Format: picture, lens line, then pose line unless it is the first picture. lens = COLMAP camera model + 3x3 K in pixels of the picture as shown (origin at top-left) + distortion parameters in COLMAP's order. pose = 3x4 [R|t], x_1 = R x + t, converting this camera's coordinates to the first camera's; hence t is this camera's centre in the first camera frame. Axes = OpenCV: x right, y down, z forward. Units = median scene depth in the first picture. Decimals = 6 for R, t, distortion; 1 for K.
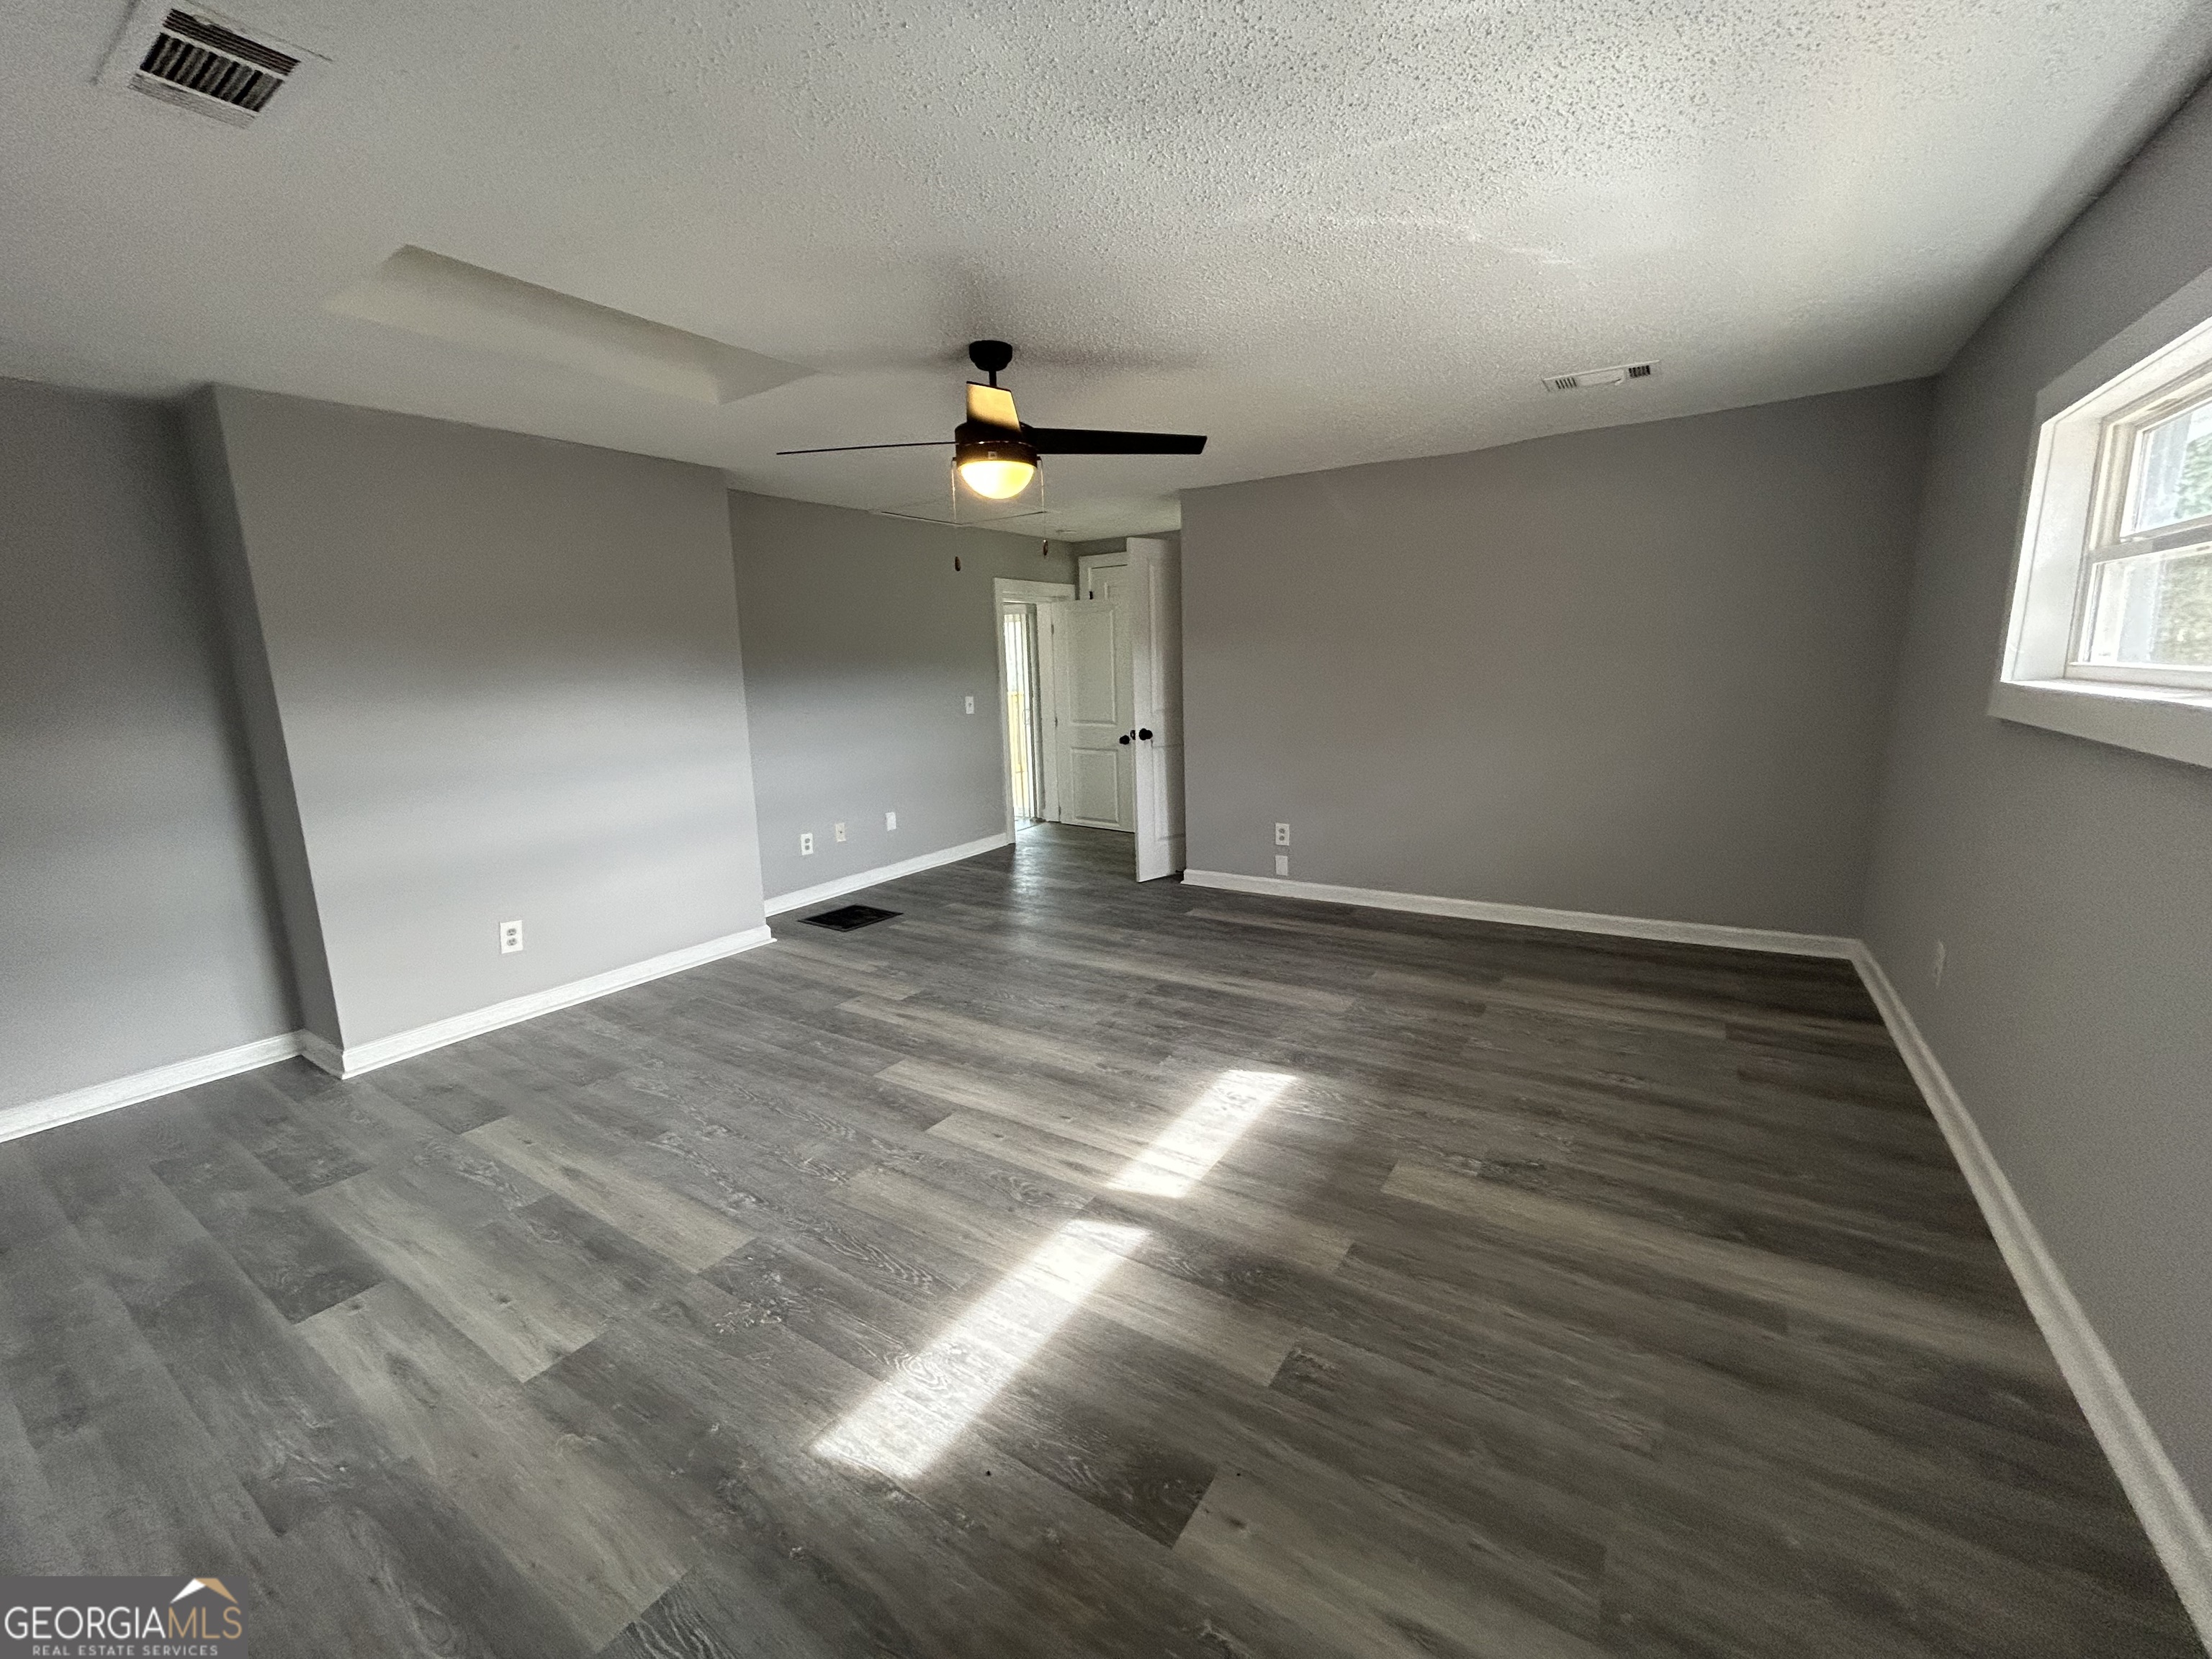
lens RADIAL K [[903.2, 0, 1101.4], [0, 903.2, 826.2], [0, 0, 1]] dist [-0.000415, 0.000216]
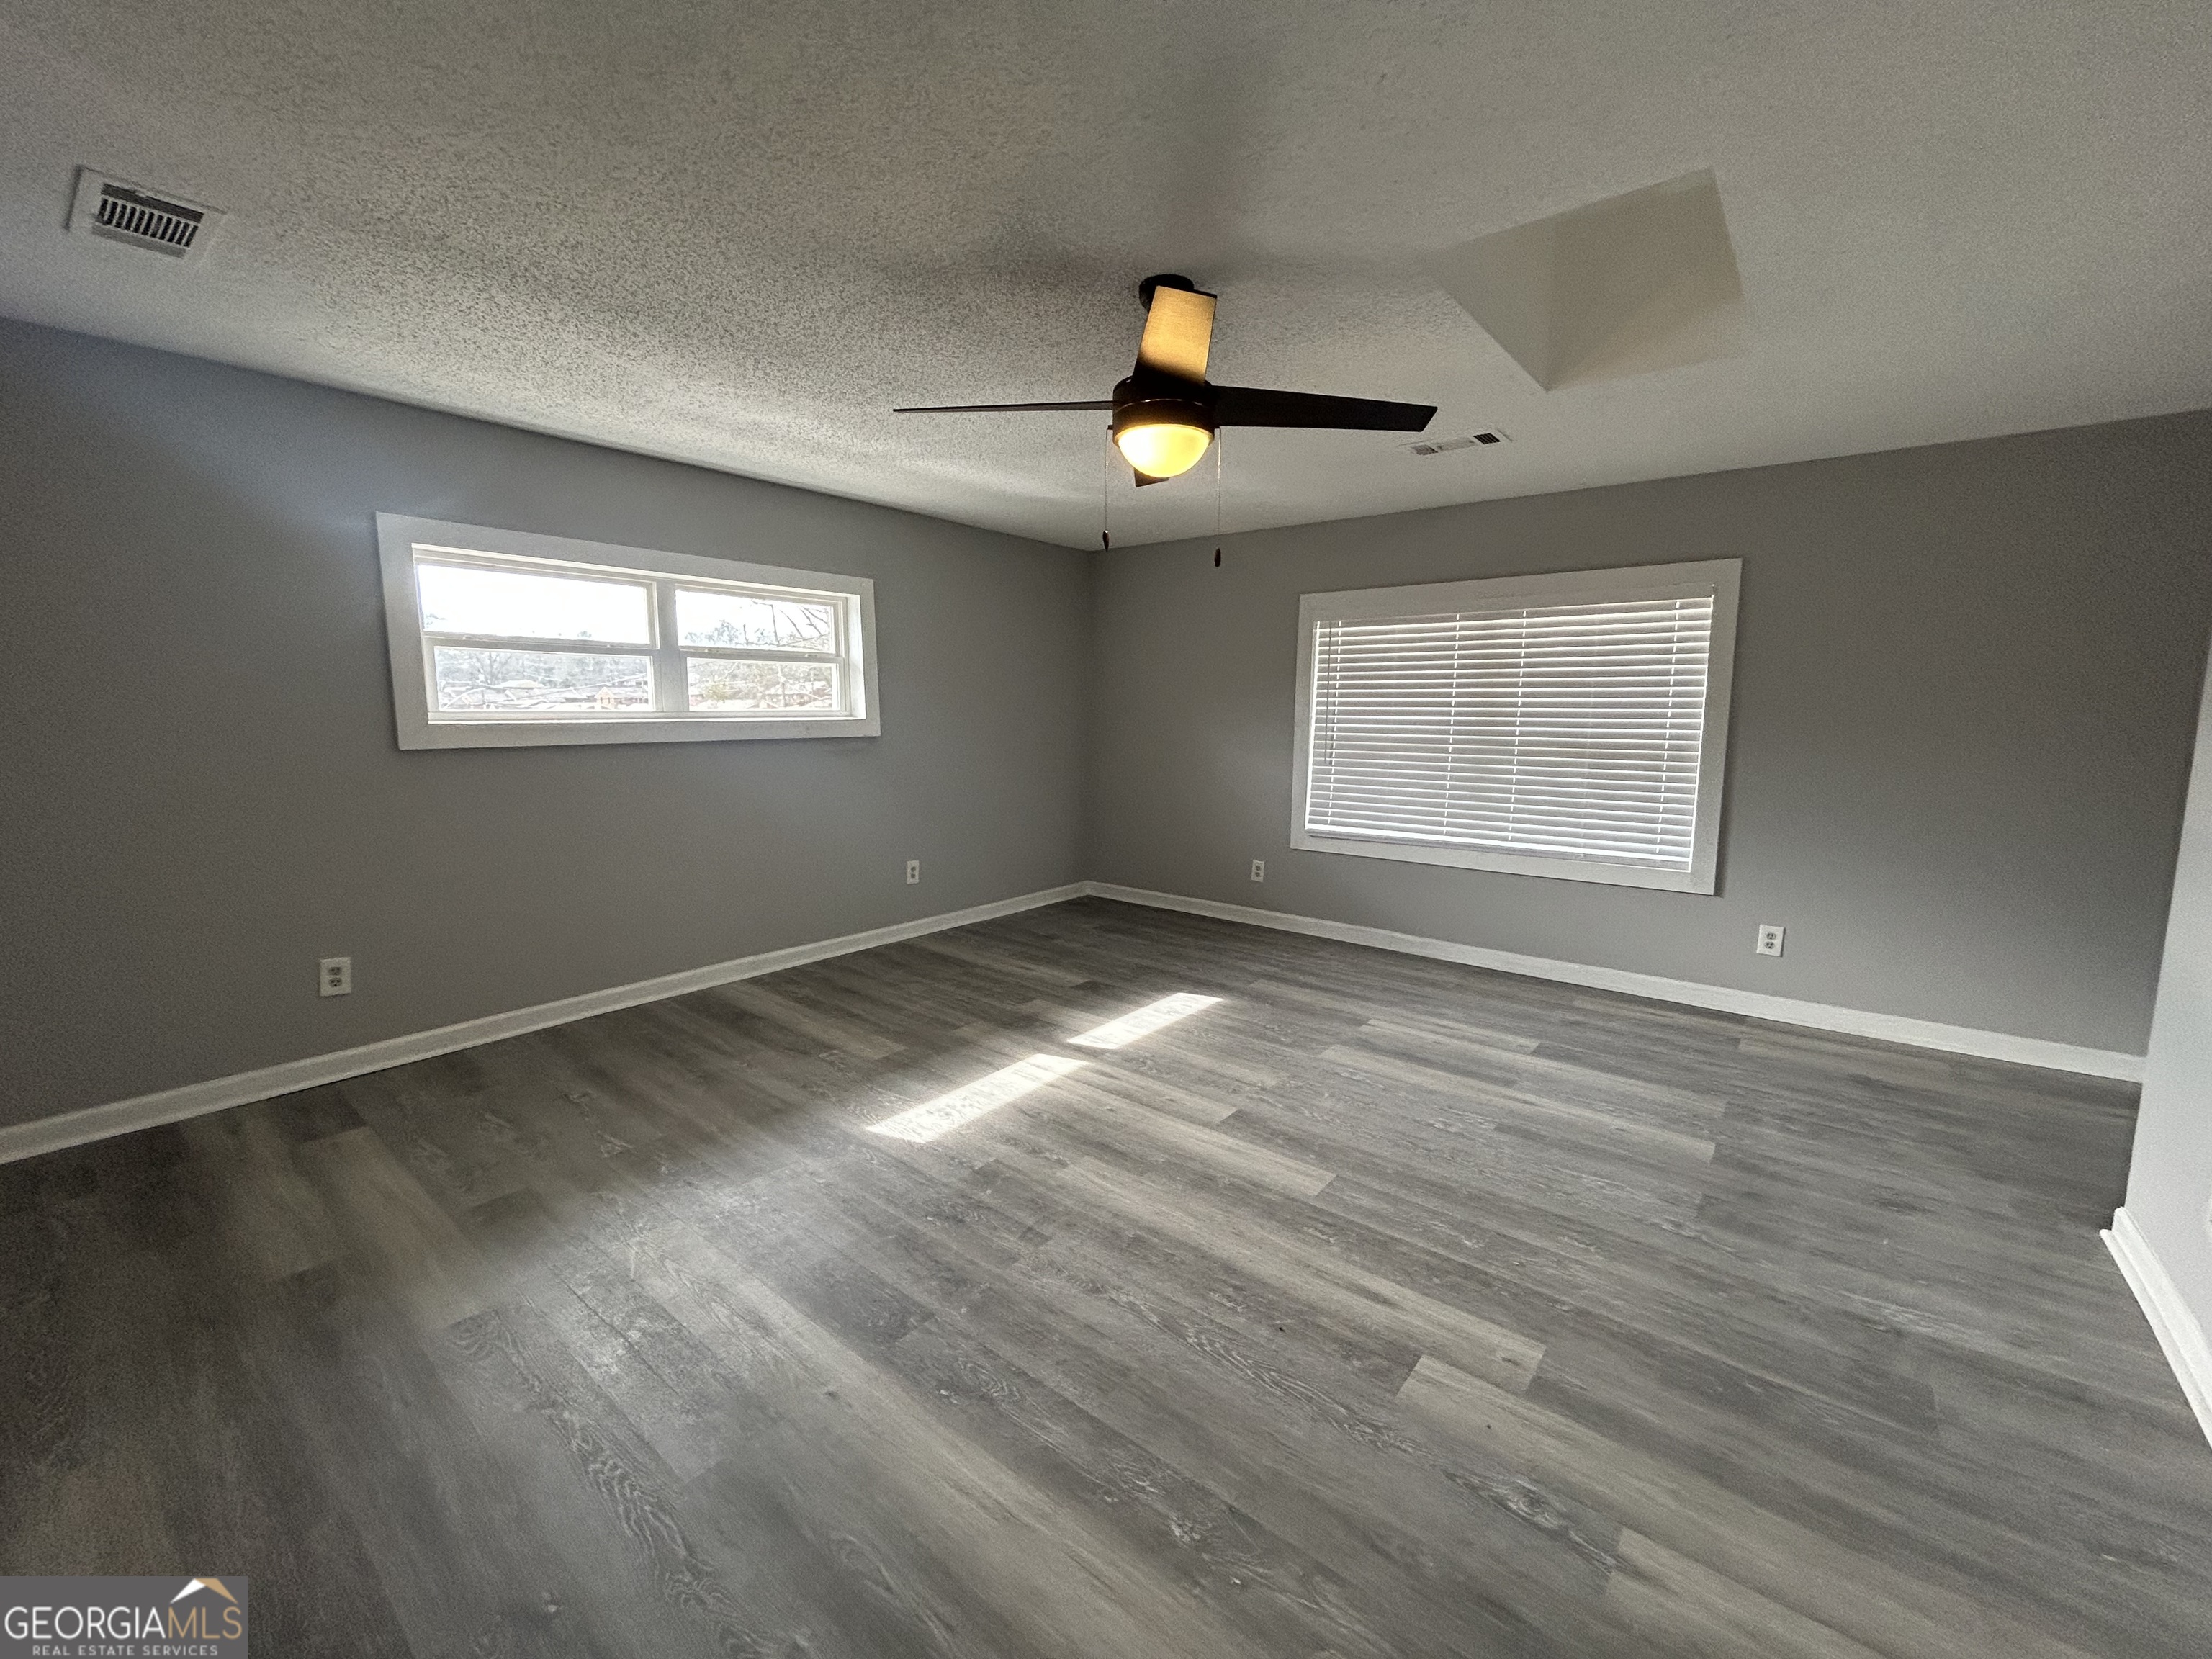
lens RADIAL K [[903.2, 0, 1101.4], [0, 903.2, 826.2], [0, 0, 1]] dist [-0.000415, 0.000216]
pose [[-0.994864, 0.012744, 0.100413, -0.144475], [0.042501, 0.952944, 0.300151, -0.331607], [-0.091863, 0.302877, -0.948592, 1.966313]]
